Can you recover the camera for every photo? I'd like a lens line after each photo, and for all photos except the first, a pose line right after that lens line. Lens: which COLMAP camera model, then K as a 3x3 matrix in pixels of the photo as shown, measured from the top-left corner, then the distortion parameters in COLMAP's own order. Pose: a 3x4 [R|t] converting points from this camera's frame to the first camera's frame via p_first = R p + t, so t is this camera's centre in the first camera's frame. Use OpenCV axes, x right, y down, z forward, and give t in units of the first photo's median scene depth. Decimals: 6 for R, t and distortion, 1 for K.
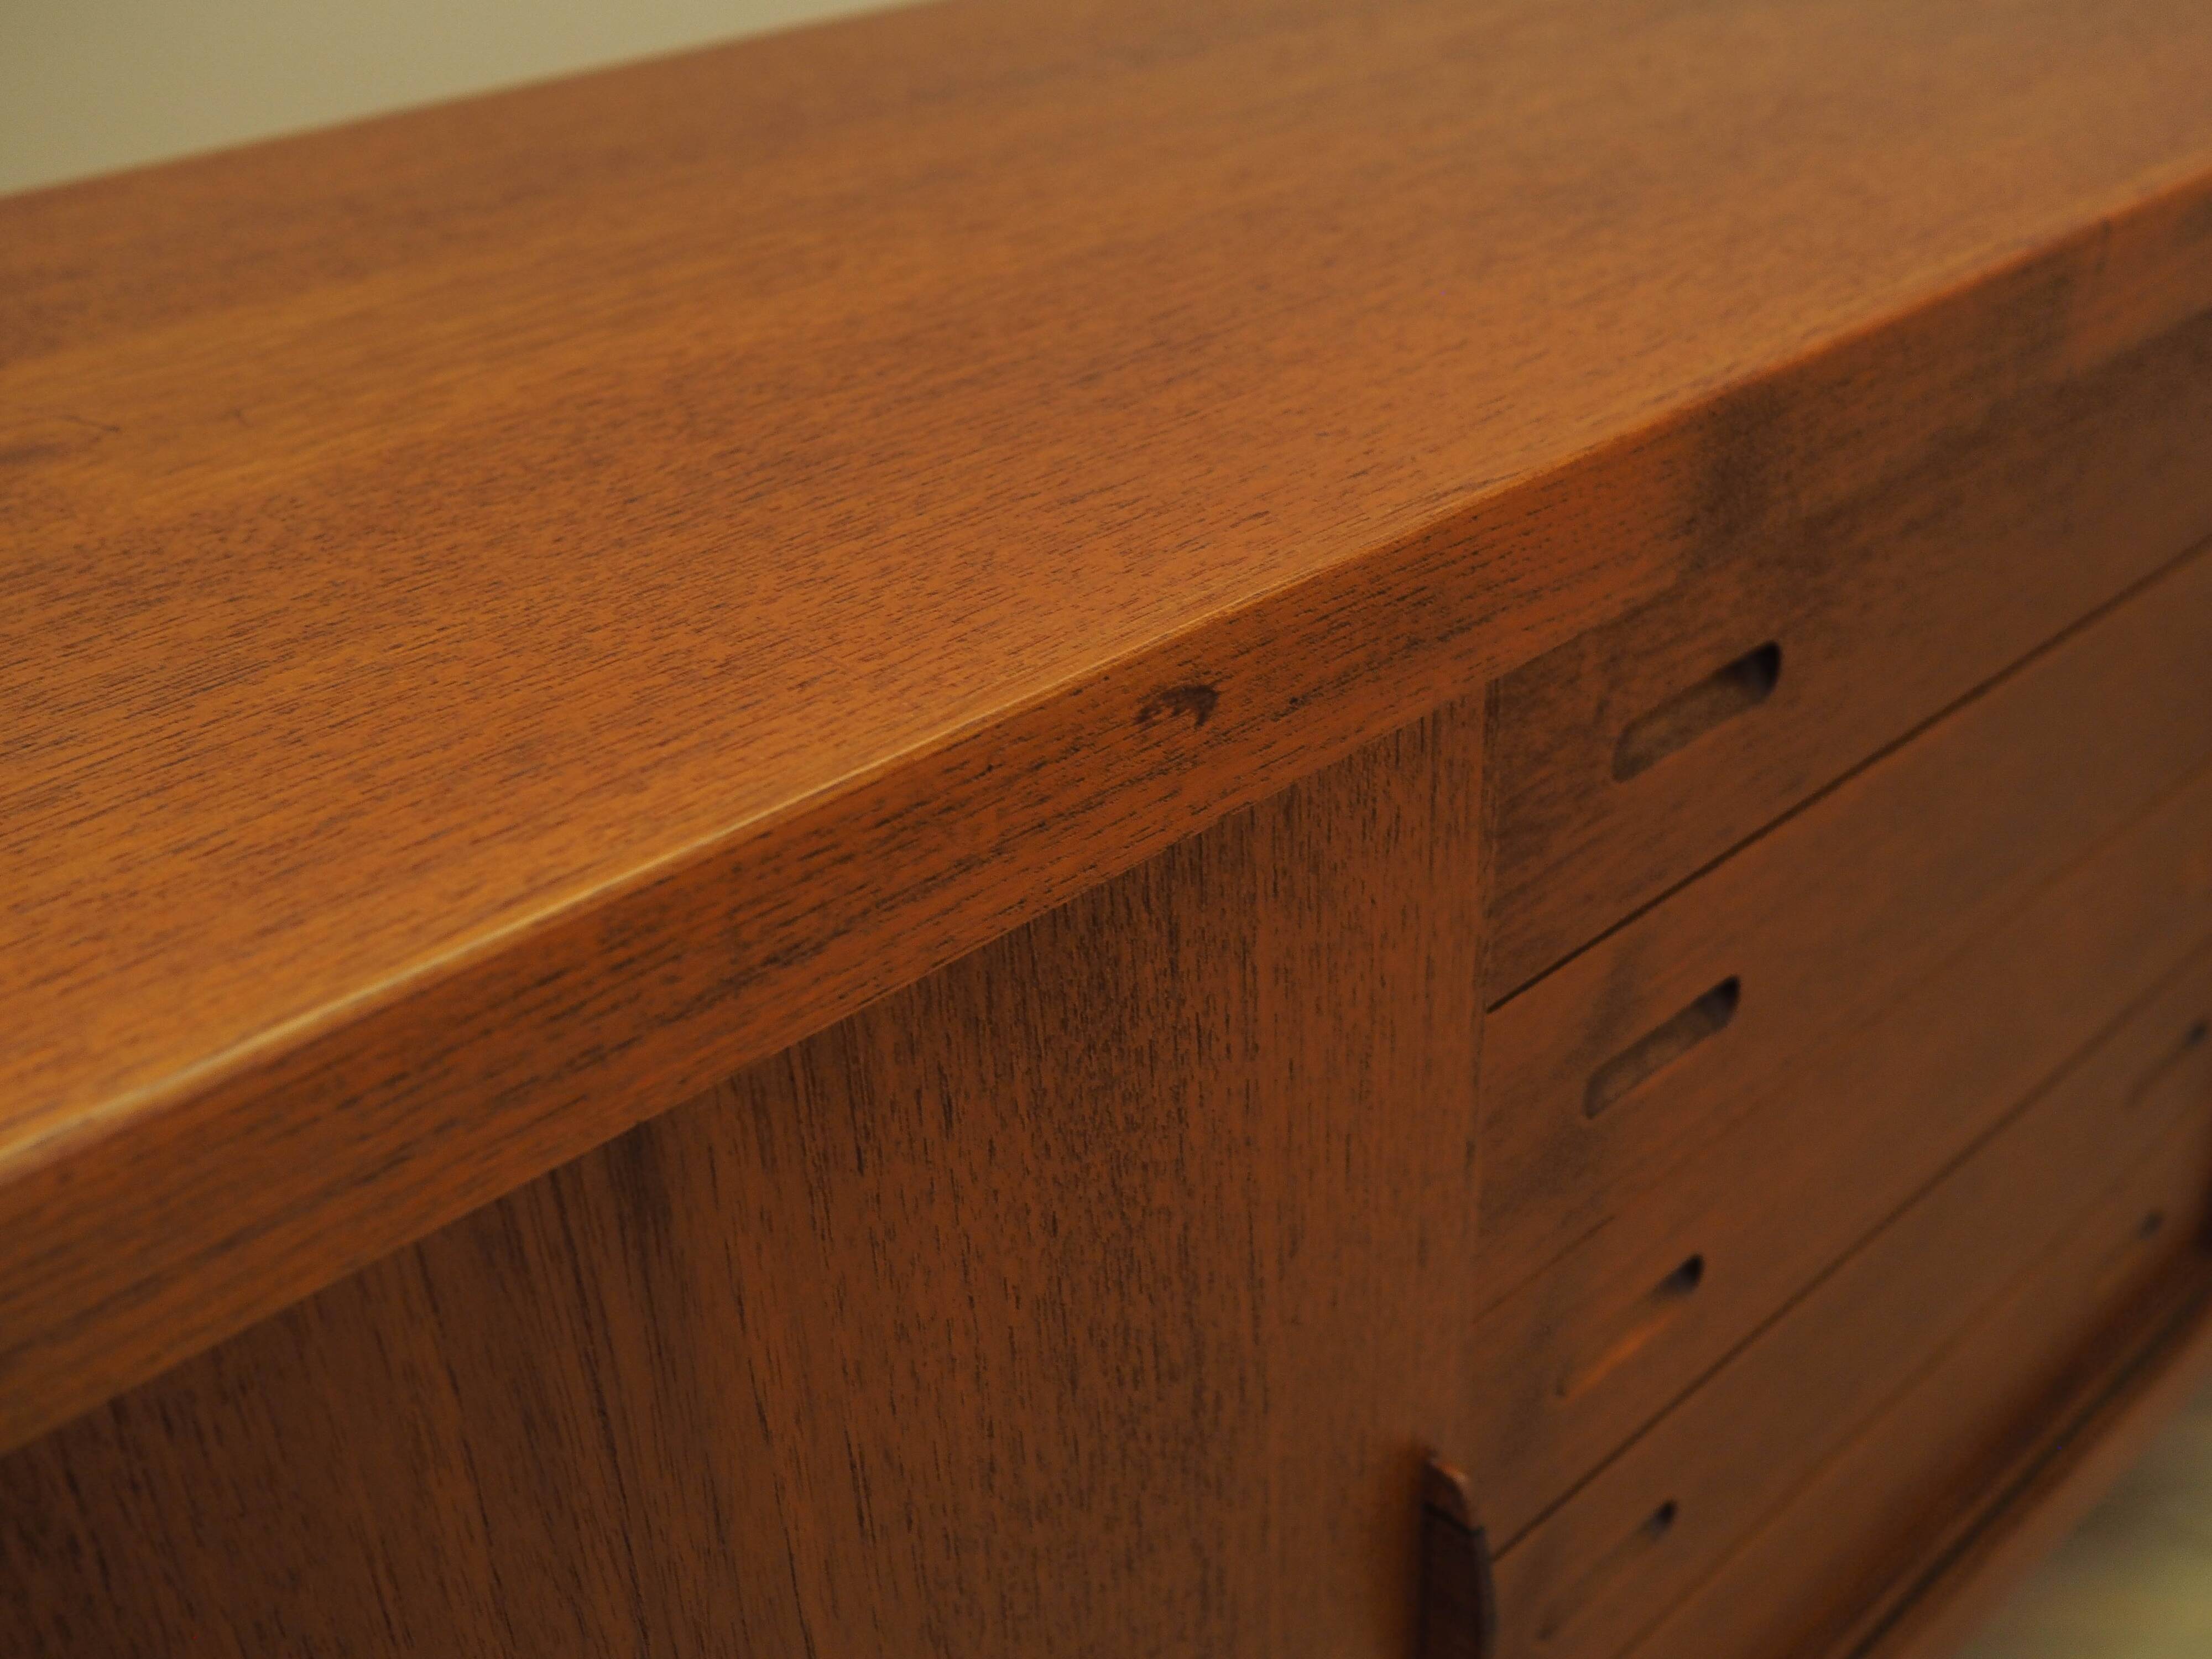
lens RADIAL K [[2318.9, 0, 1158.6], [0, 2318.9, 803.6], [0, 0, 1]] dist [-0.020801, 0.013746]
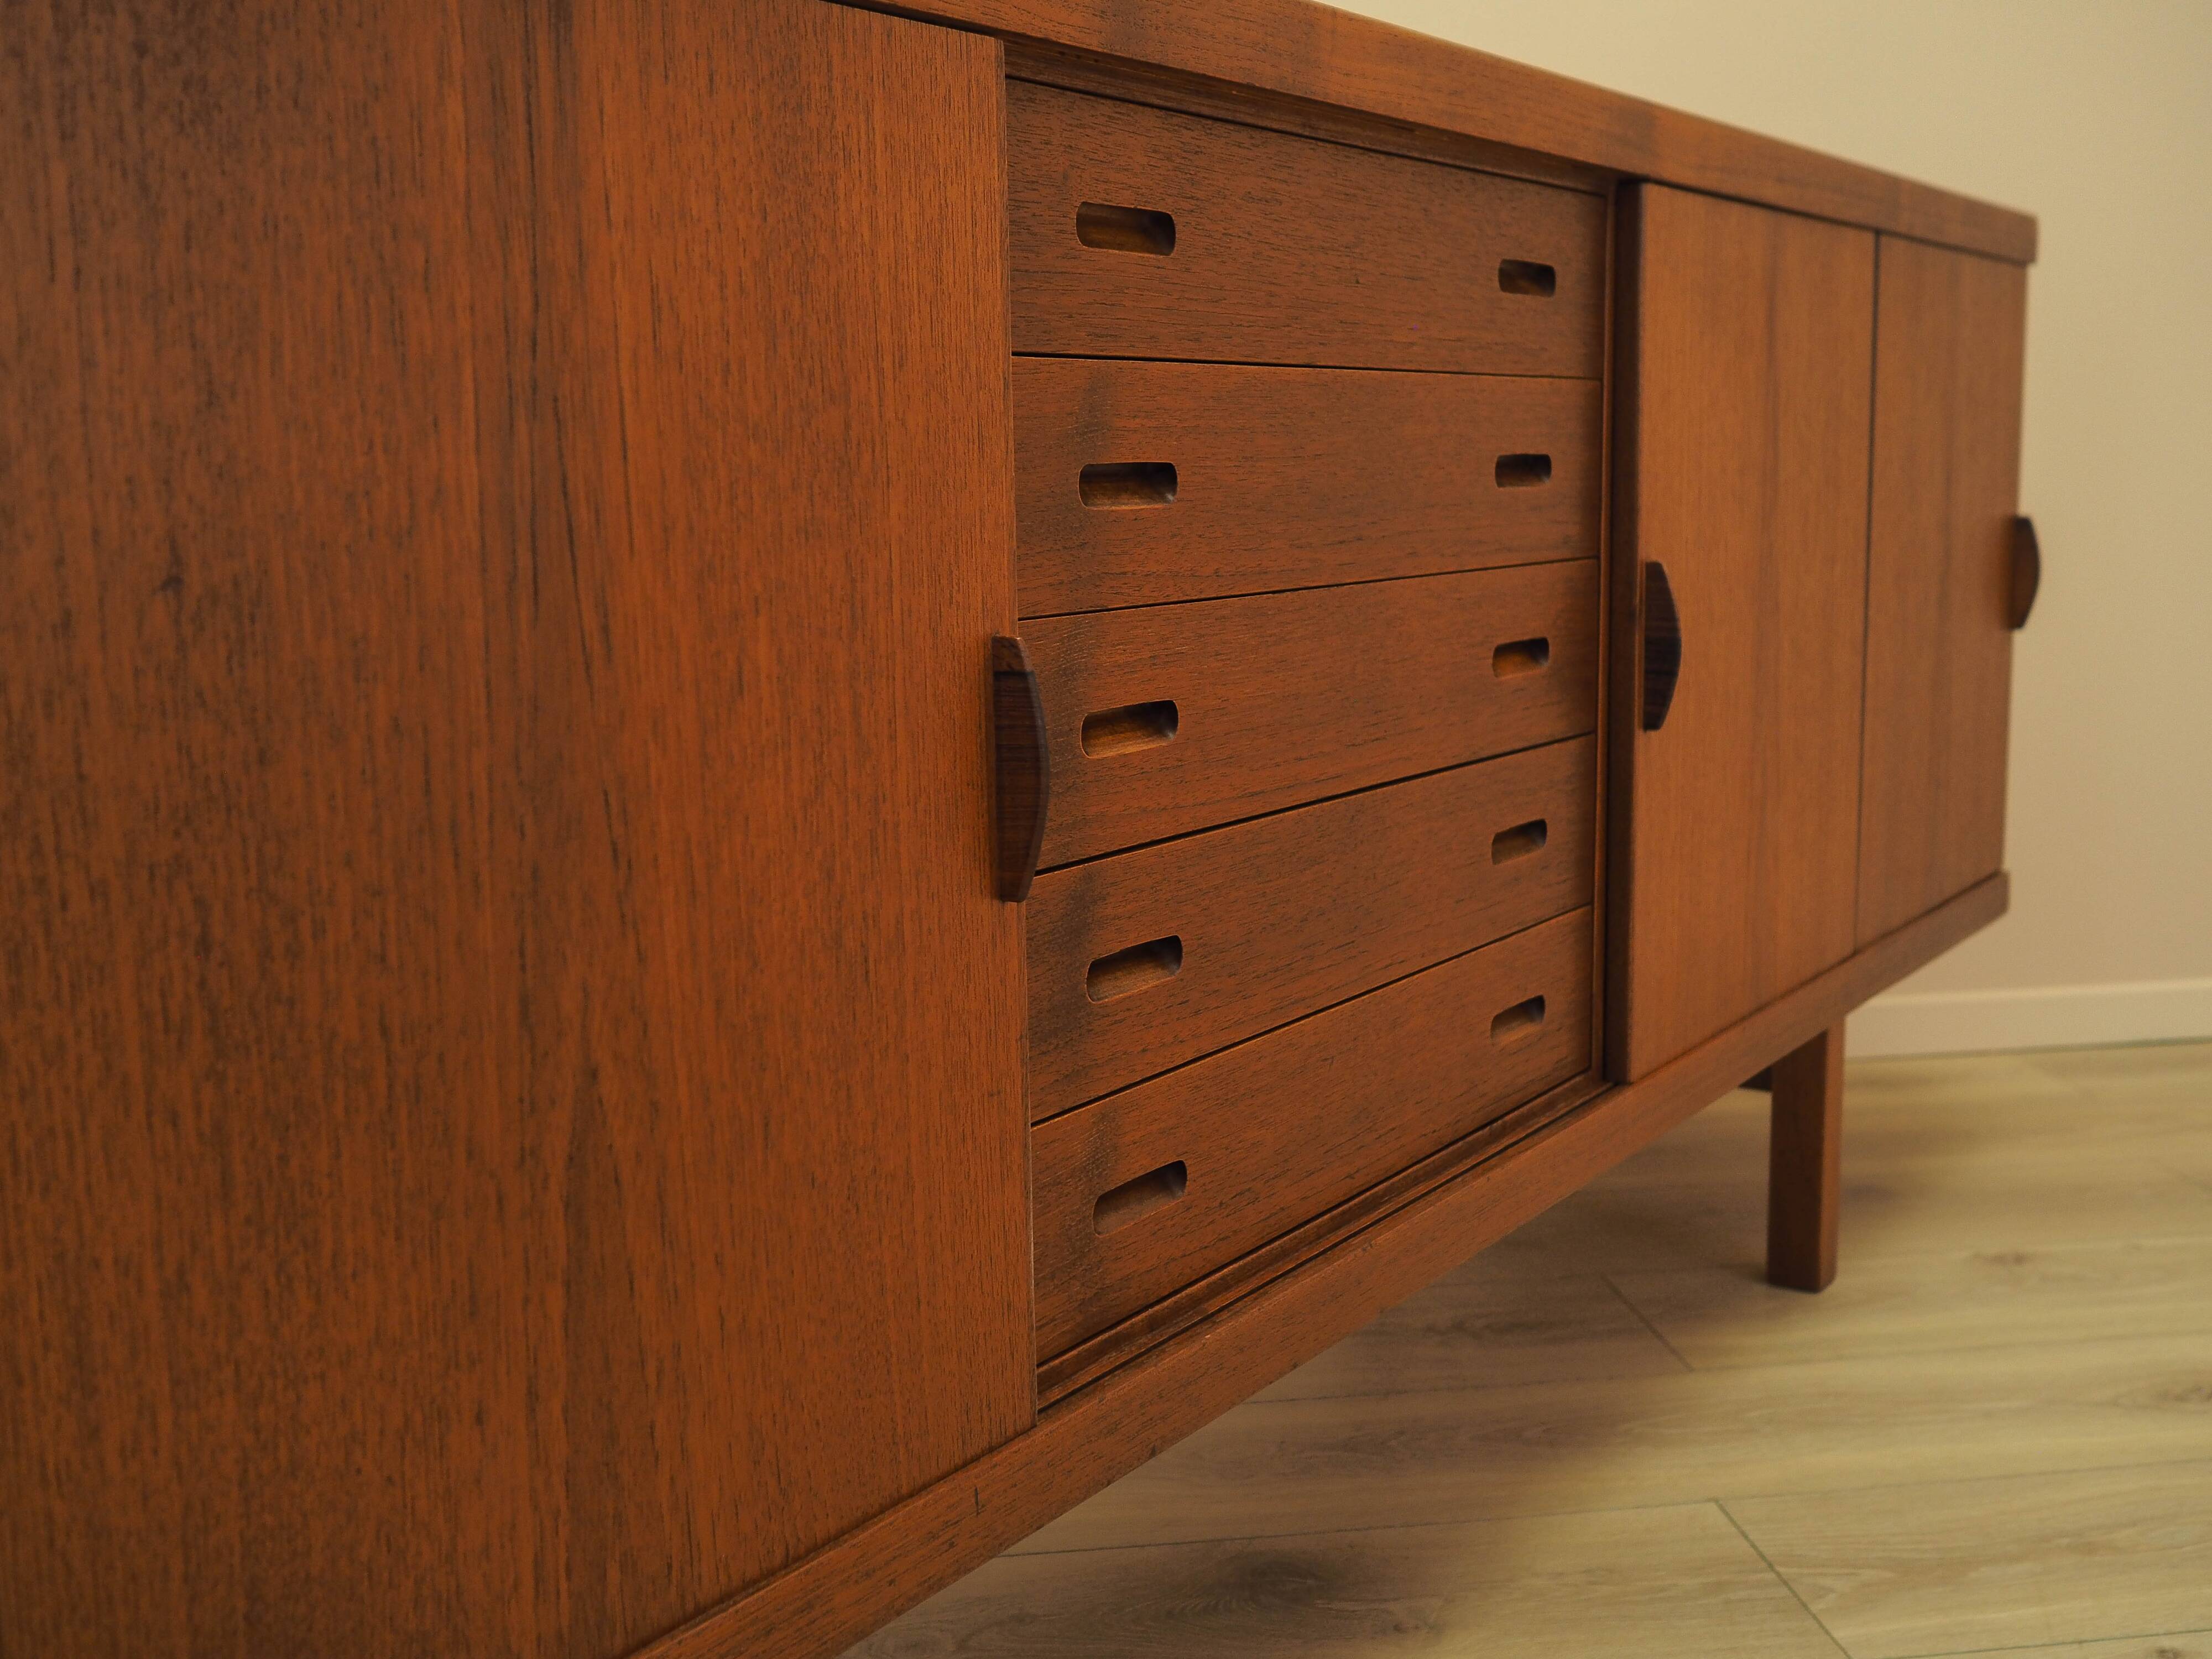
lens RADIAL K [[2285.9, 0, 1123.9], [0, 2285.9, 828.5], [0, 0, 1]] dist [-0.016803, 0.007146]
pose [[0.980828, -0.015894, 0.194226, -0.120327], [0.085070, 0.931610, -0.353364, 1.232541], [-0.175327, 0.363112, 0.915101, -0.430117]]
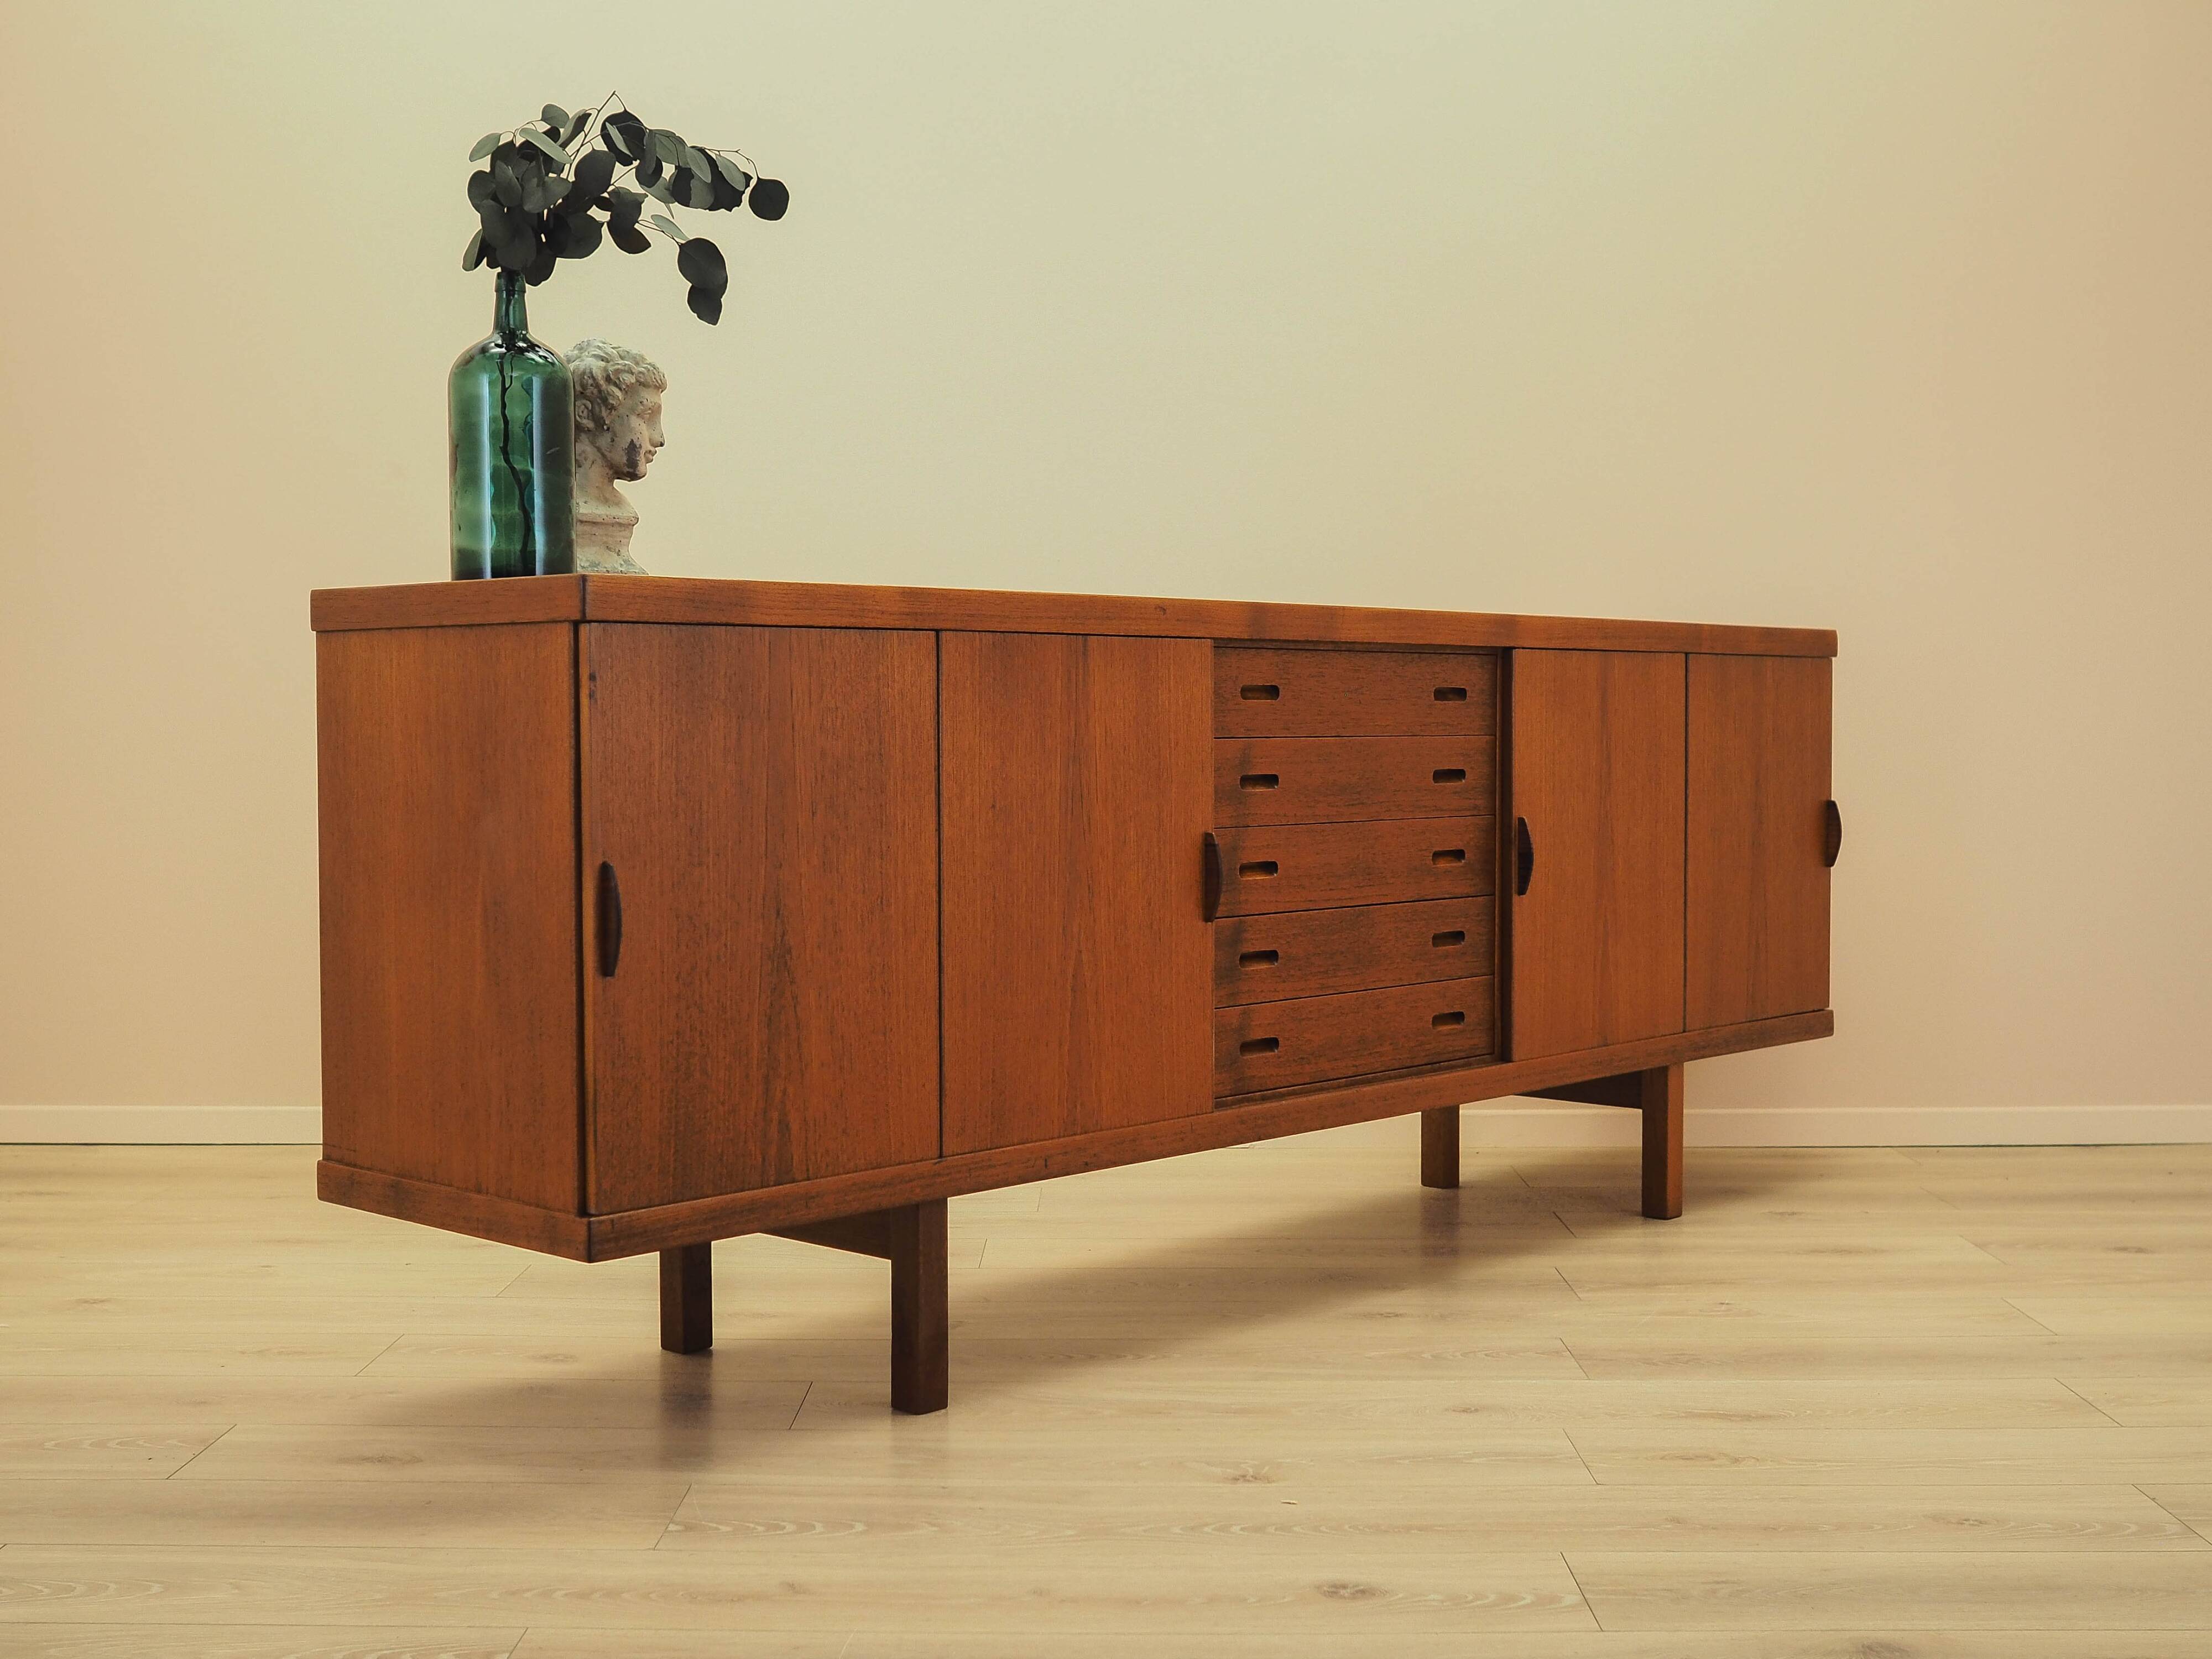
lens RADIAL K [[2634.3, 0, 1080.8], [0, 2634.3, 836.9], [0, 0, 1]] dist [-0.015453, 0.021681]
pose [[0.998218, 0.024608, 0.054366, -0.535498], [0.003555, 0.884887, -0.465792, 3.547223], [-0.059570, 0.465155, 0.883222, -4.647646]]
